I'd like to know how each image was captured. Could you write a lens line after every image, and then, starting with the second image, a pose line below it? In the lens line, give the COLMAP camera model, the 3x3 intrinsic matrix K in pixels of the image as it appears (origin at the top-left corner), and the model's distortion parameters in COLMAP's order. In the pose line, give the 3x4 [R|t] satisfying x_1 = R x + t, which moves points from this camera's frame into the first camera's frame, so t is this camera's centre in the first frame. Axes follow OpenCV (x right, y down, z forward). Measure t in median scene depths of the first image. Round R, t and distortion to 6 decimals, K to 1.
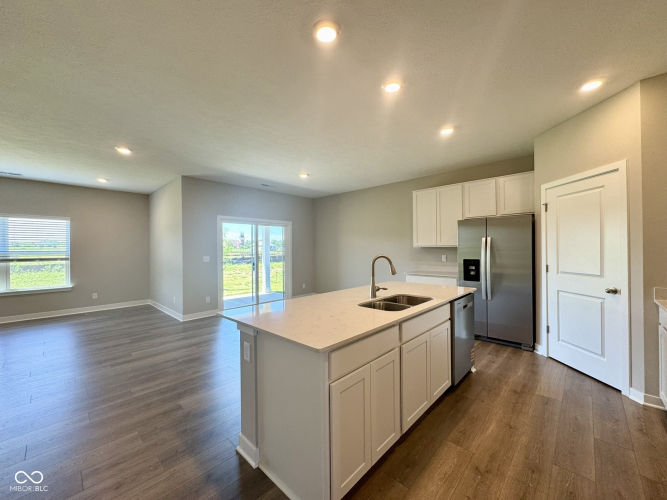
lens RADIAL K [[268.6, 0, 333.5], [0, 268.6, 250.0], [0, 0, 1]] dist [0.001261, 0.000063]
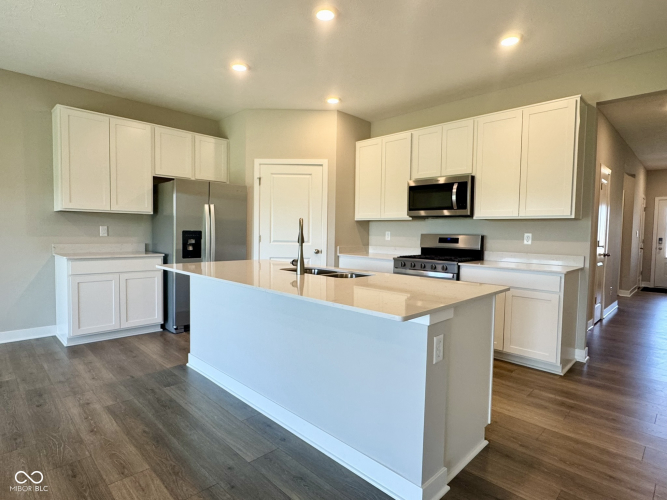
lens RADIAL K [[366.6, 0, 333.5], [0, 366.6, 250.0], [0, 0, 1]] dist [0.002804, 0.000756]
pose [[0.036127, -0.051740, 0.998007, -0.577789], [-0.015818, 0.998504, 0.052339, 0.028751], [-0.999222, -0.017678, 0.035254, 0.566014]]
